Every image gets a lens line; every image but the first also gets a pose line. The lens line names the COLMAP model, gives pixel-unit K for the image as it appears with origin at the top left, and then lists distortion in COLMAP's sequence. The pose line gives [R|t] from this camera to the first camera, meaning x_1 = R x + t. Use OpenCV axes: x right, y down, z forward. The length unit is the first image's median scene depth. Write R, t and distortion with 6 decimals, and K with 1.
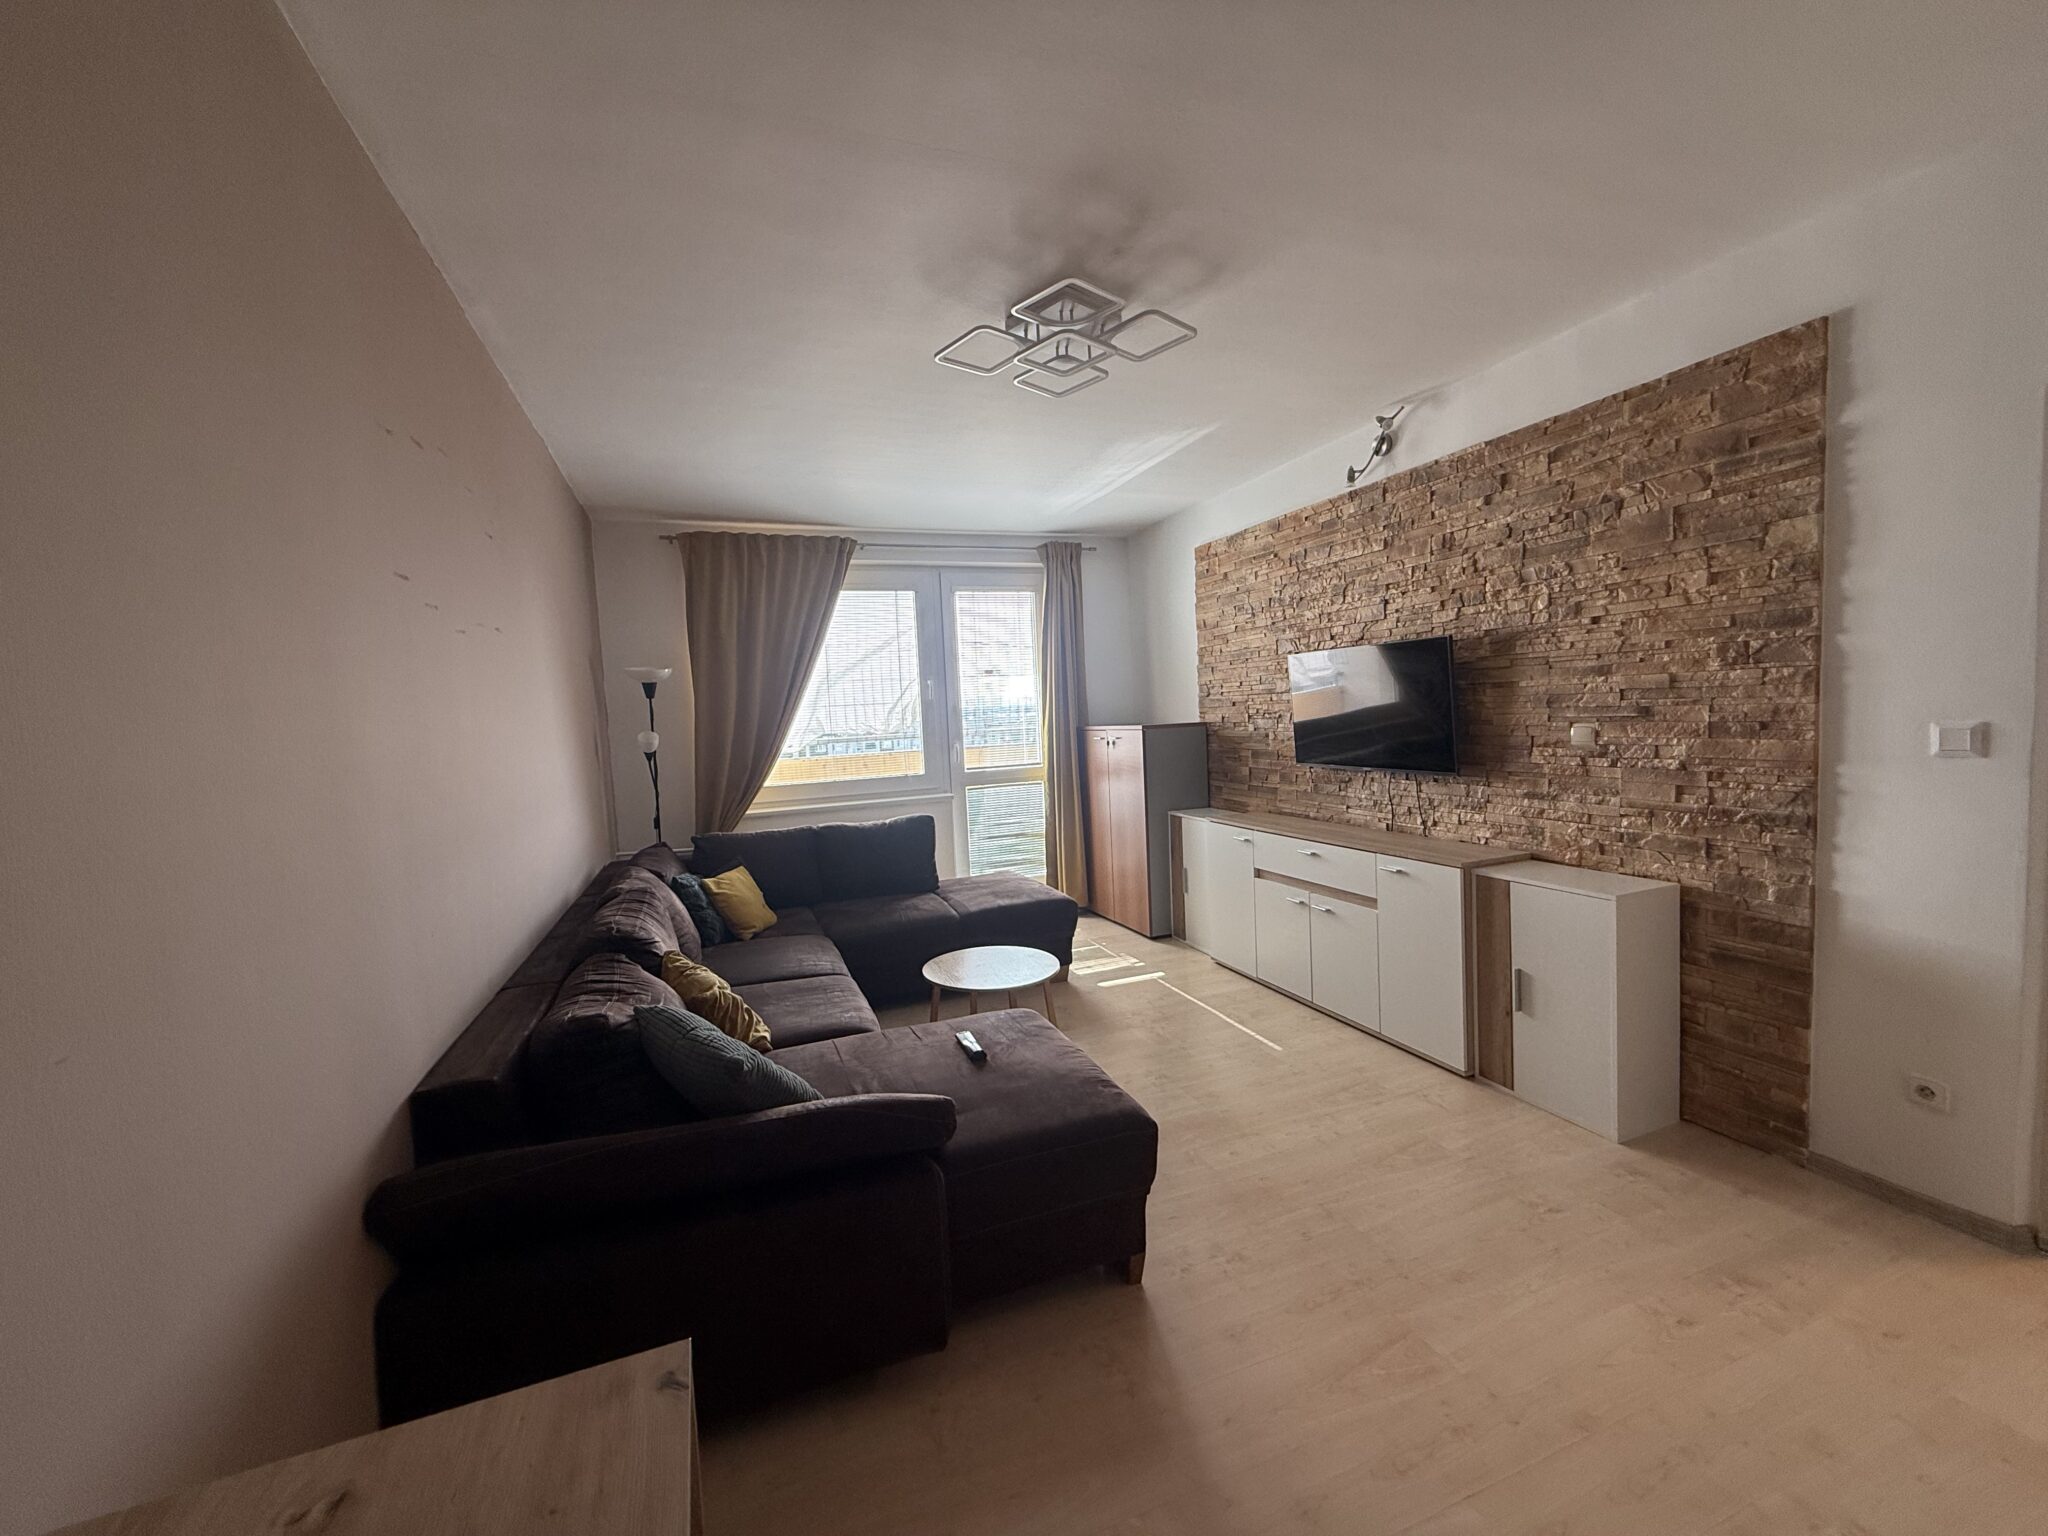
lens RADIAL K [[813.6, 0, 1021.8], [0, 813.6, 763.0], [0, 0, 1]] dist [0.001208, 0.000068]
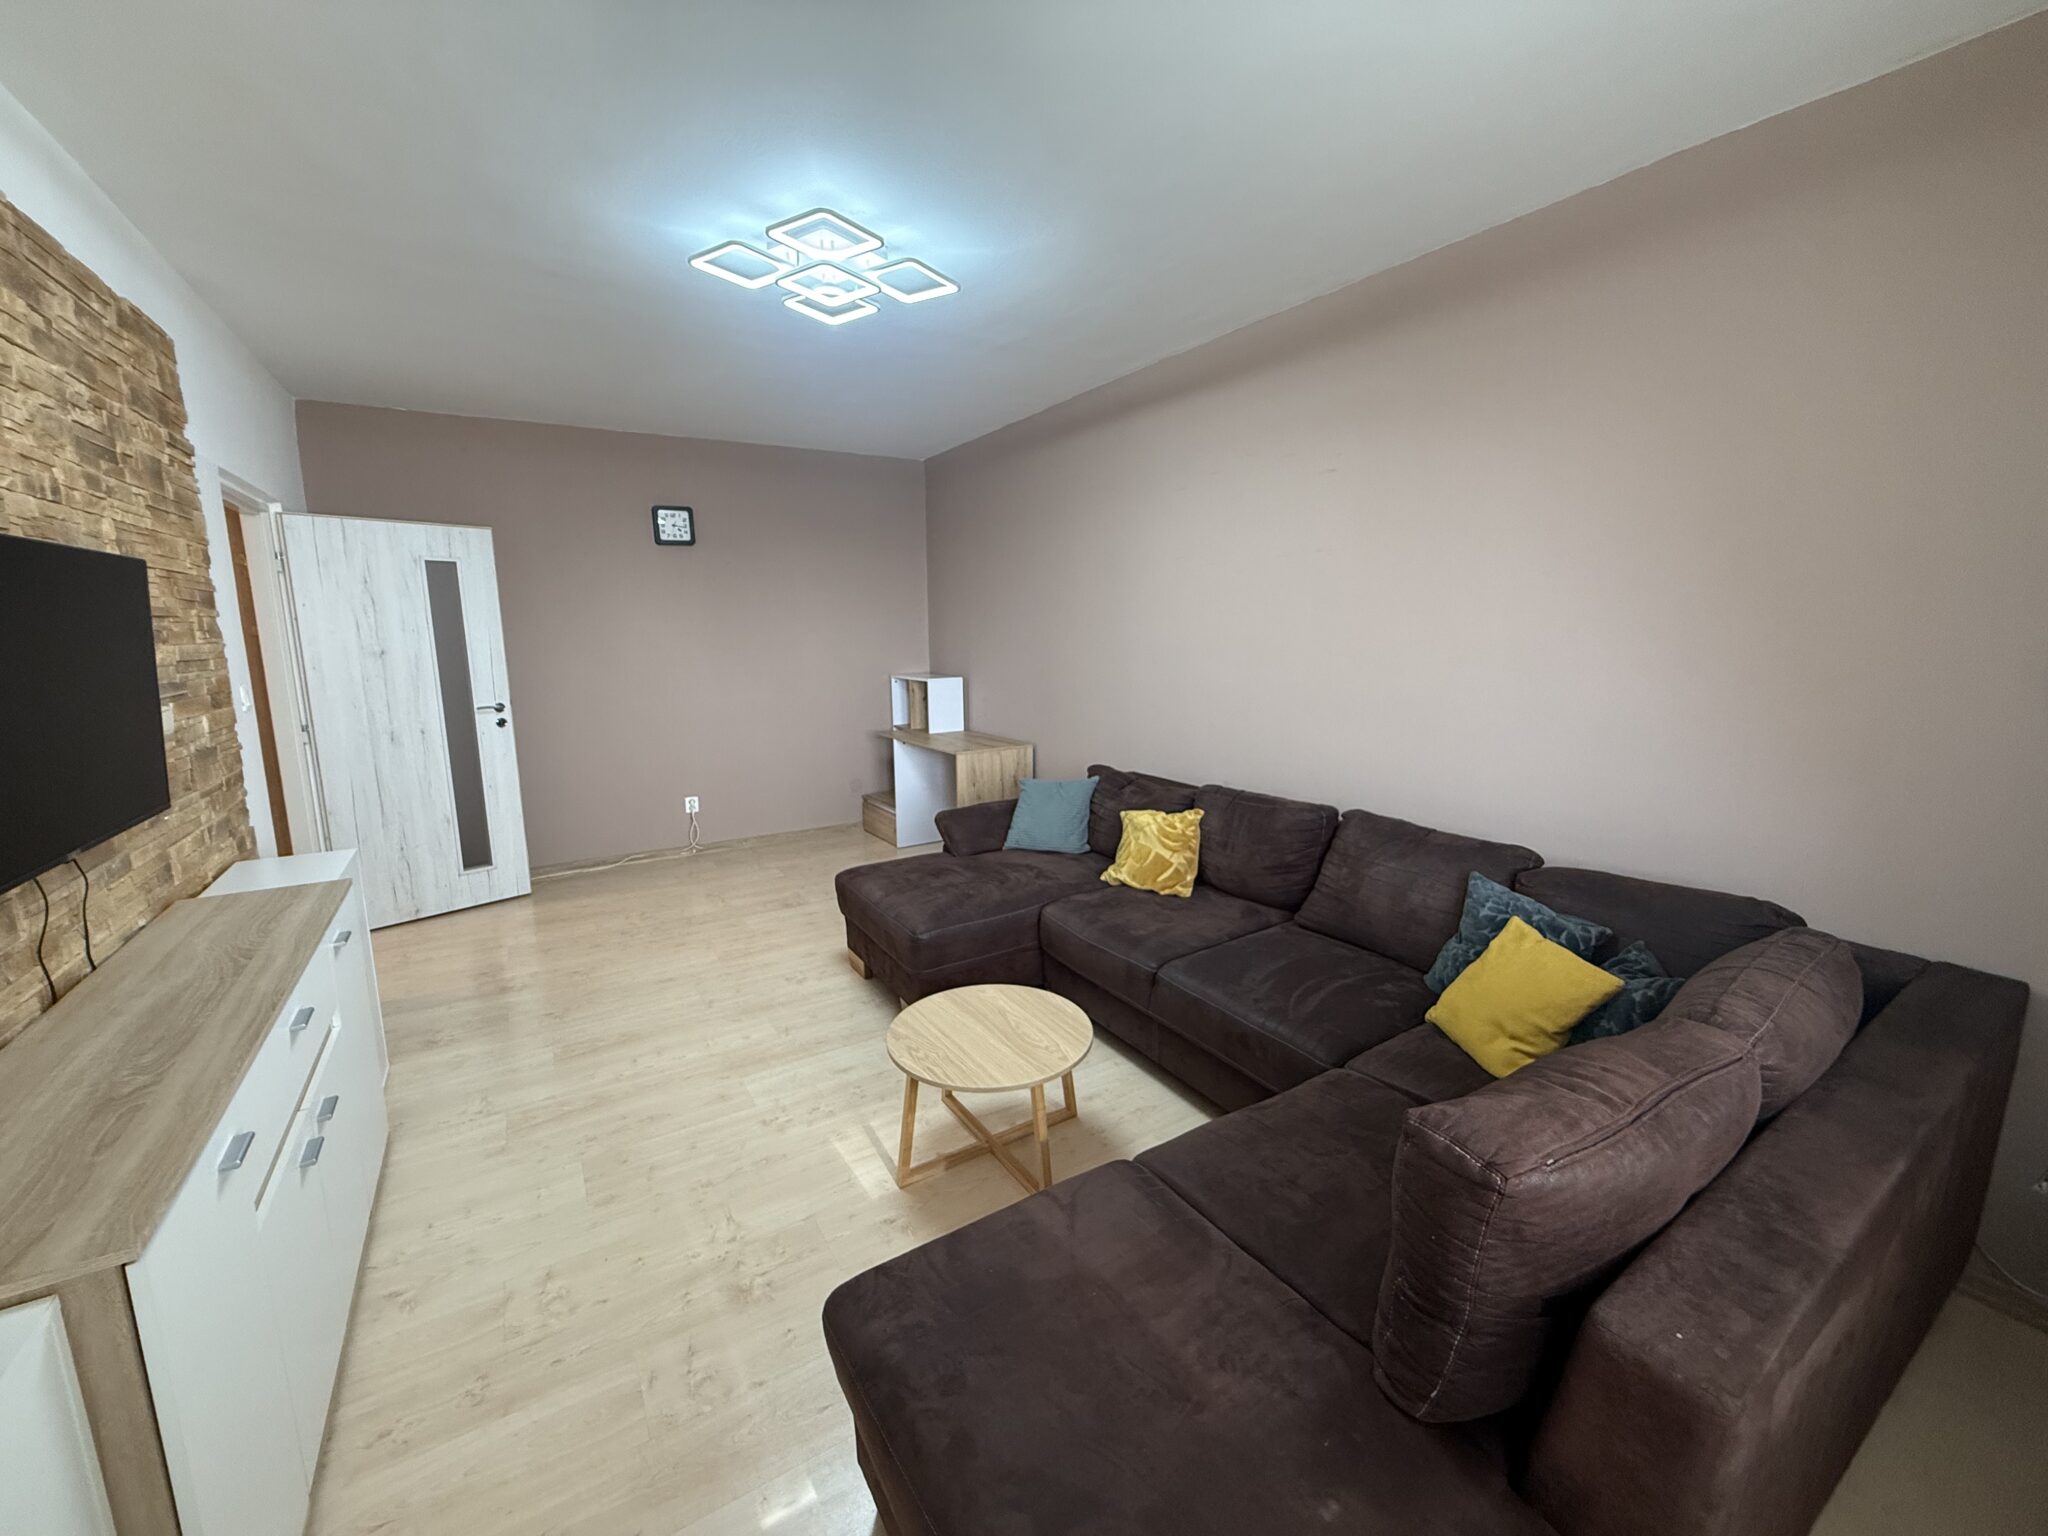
lens RADIAL K [[813.6, 0, 1020.7], [0, 813.6, 769.0], [0, 0, 1]] dist [0.001208, 0.000068]
pose [[-0.978481, 0.090549, -0.185408, 0.027685], [0.044137, 0.969618, 0.240609, -0.078472], [0.201562, 0.227248, -0.952749, 1.052500]]
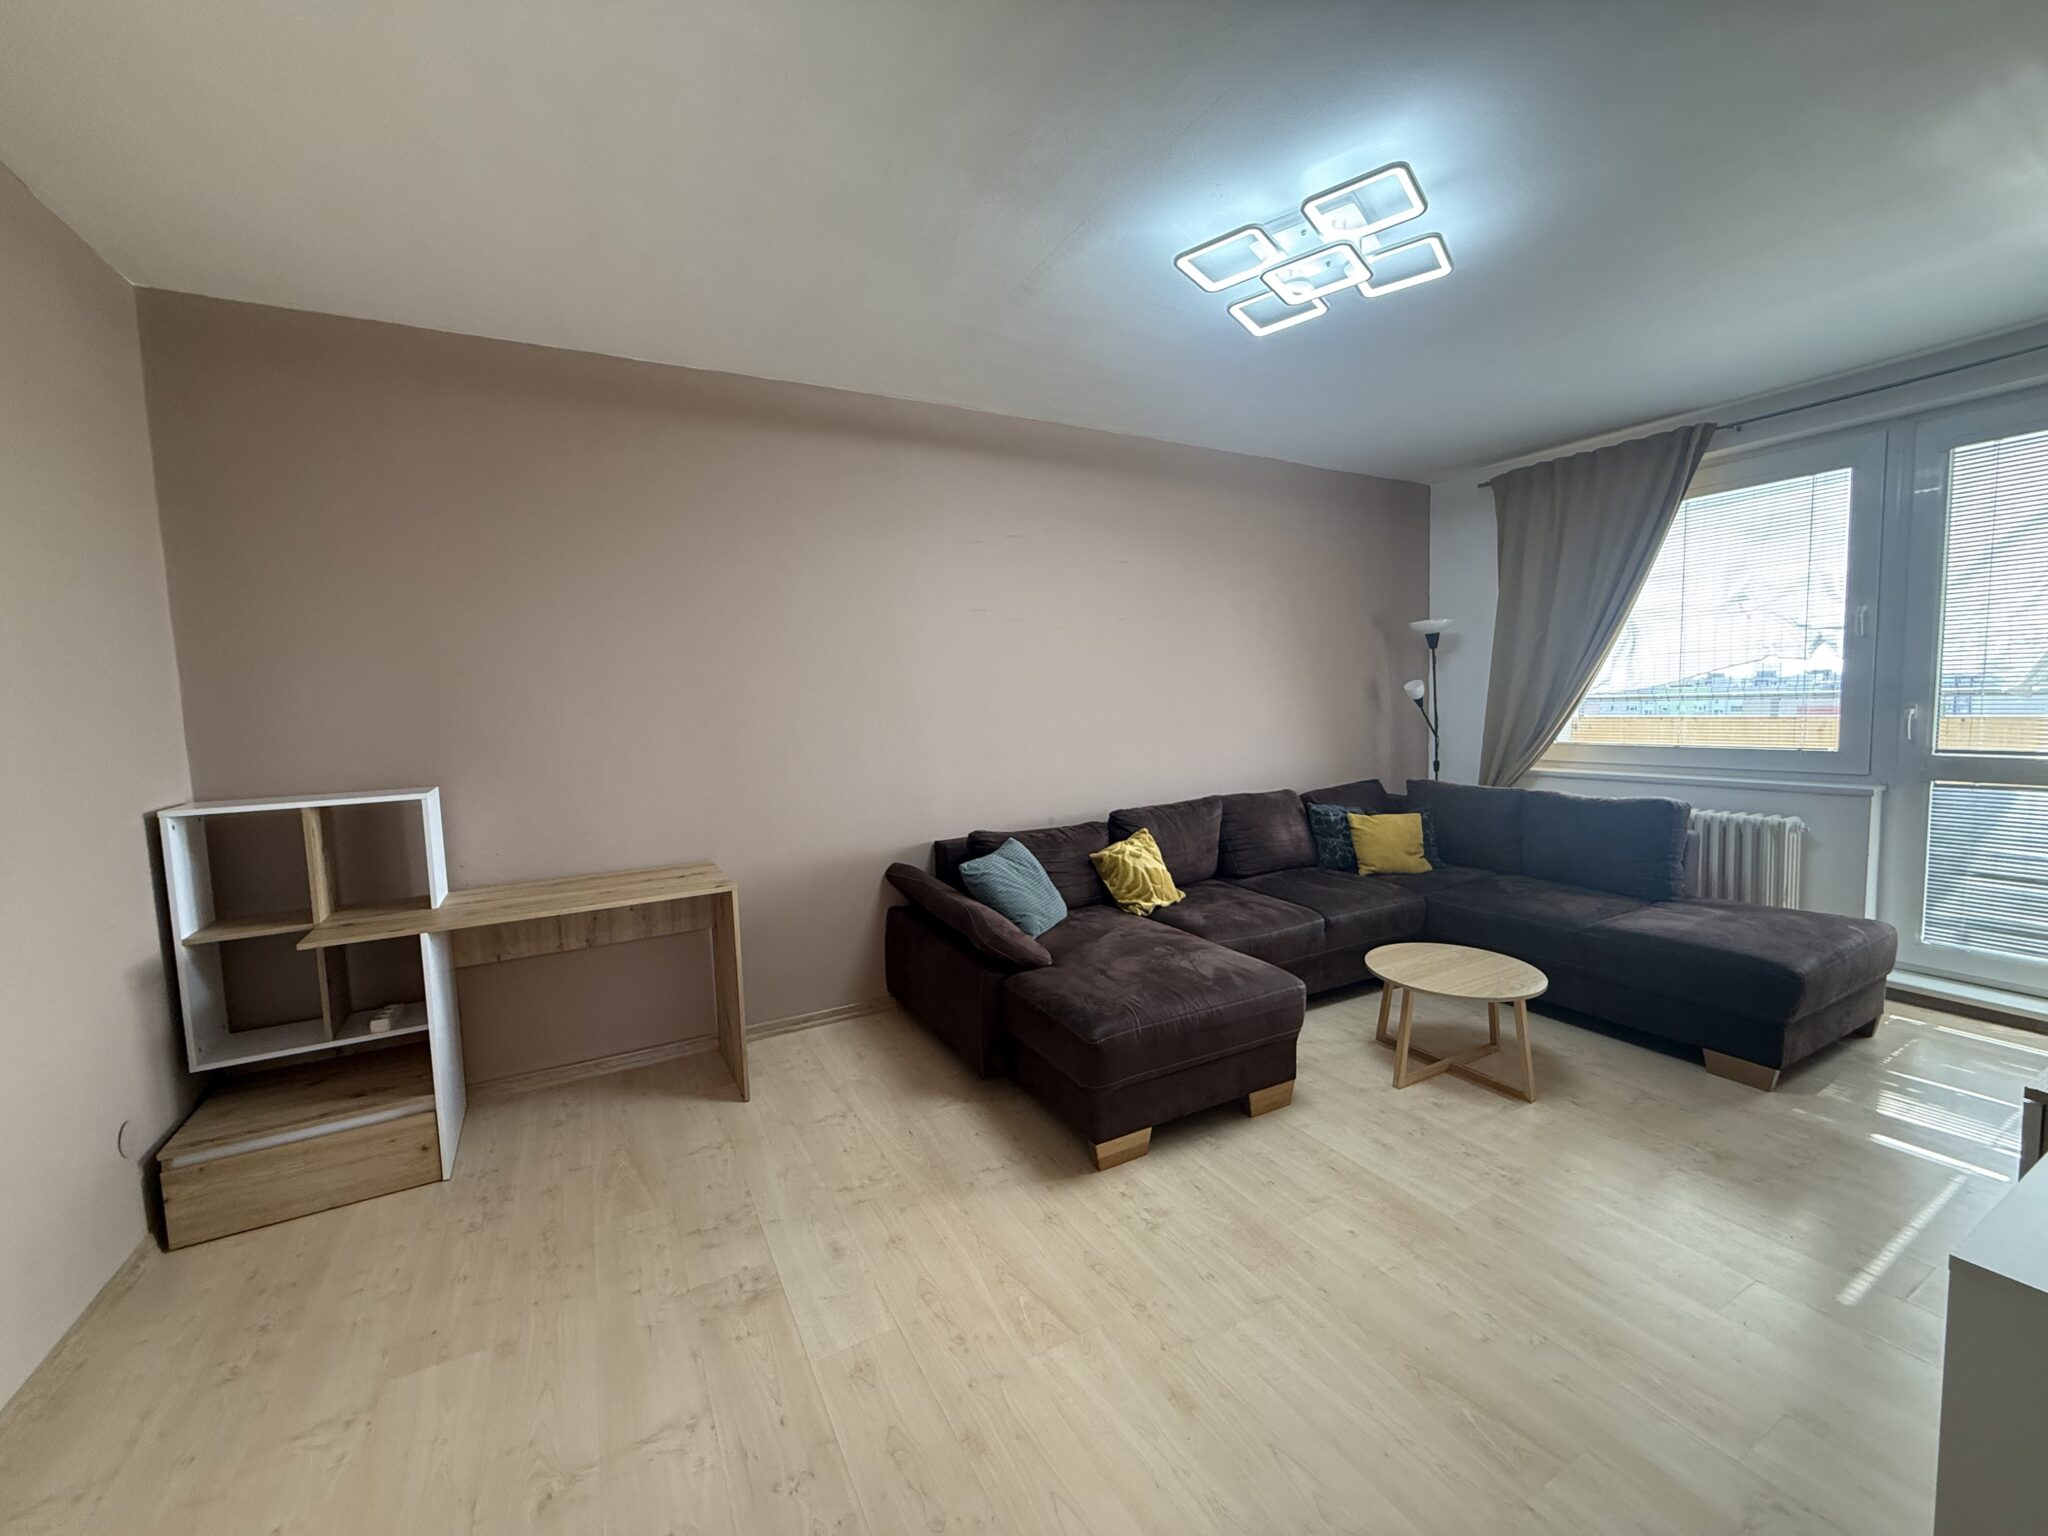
lens RADIAL K [[813.6, 0, 1018.7], [0, 813.6, 761.0], [0, 0, 1]] dist [0.001208, 0.000068]
pose [[0.137190, 0.121721, -0.983038, 0.474592], [-0.037796, 0.992342, 0.117599, -0.033226], [0.989823, 0.021022, 0.140740, 0.275443]]
